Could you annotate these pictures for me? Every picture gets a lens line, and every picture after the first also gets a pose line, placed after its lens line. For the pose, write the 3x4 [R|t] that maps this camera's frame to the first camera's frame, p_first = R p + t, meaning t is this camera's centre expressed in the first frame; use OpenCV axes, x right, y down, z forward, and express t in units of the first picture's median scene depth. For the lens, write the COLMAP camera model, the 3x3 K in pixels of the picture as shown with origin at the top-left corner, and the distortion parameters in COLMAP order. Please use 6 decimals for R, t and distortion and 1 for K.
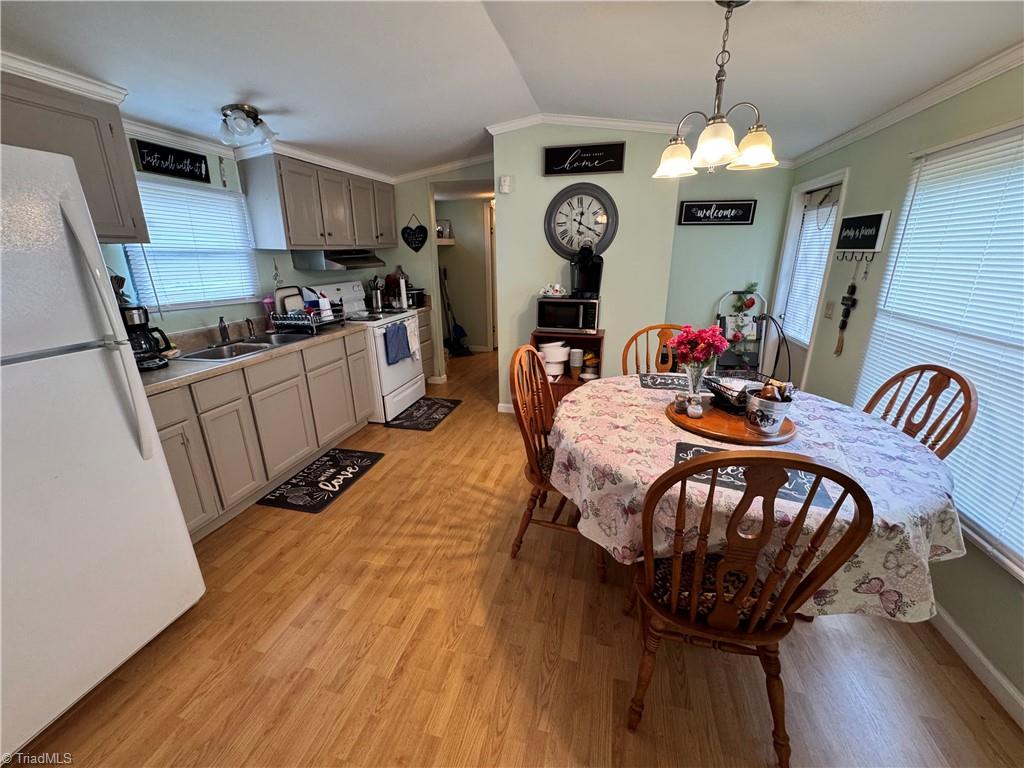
lens RADIAL K [[408.6, 0, 512.4], [0, 408.6, 383.9], [0, 0, 1]] dist [-0.006031, 0.000783]
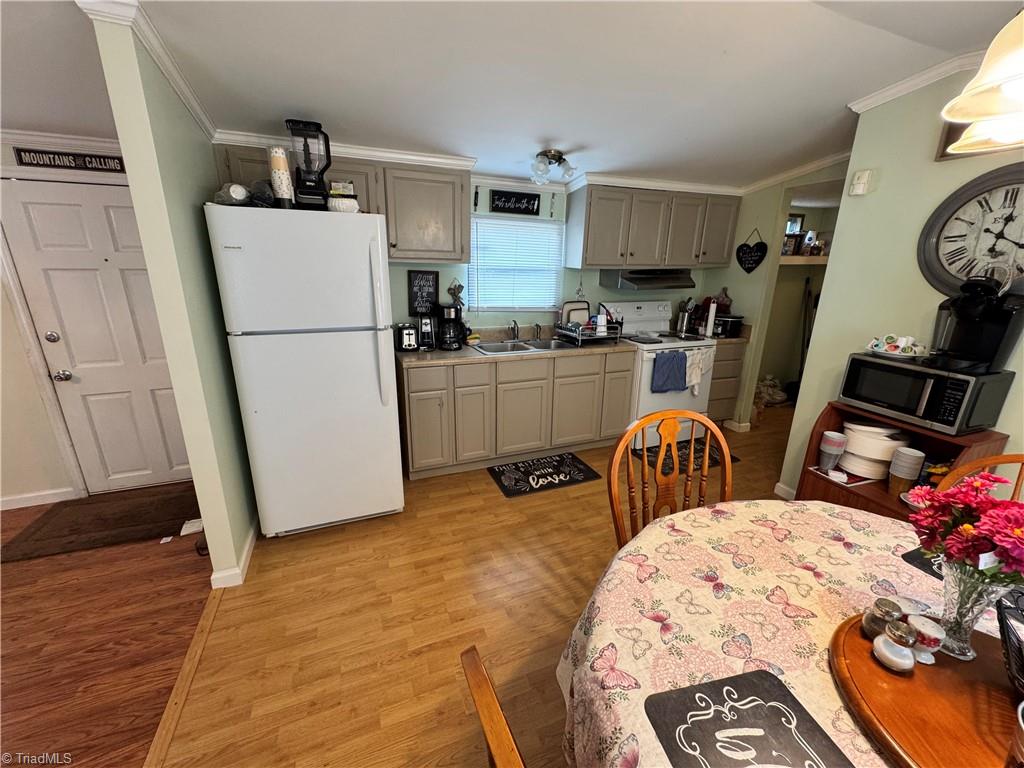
lens RADIAL K [[408.6, 0, 510.6], [0, 408.6, 383.9], [0, 0, 1]] dist [-0.006031, 0.000783]
pose [[0.583137, 0.245599, -0.774359, 0.268166], [-0.266809, 0.958230, 0.102994, -0.087481], [0.767310, 0.146546, 0.624308, 0.191976]]
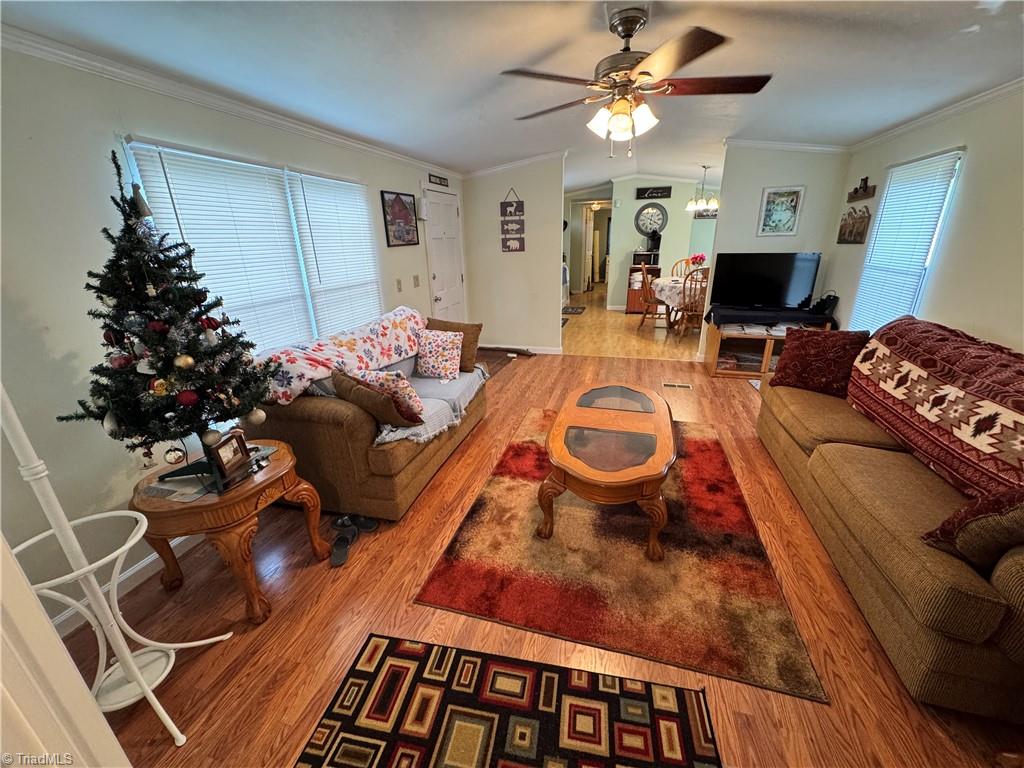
lens RADIAL K [[408.6, 0, 508.8], [0, 408.6, 381.3], [0, 0, 1]] dist [-0.006031, 0.000783]
pose [[0.998643, -0.001139, -0.052075, -0.551418], [0.002754, 0.999517, 0.030955, 0.475298], [0.052015, -0.031056, 0.998163, -1.464210]]
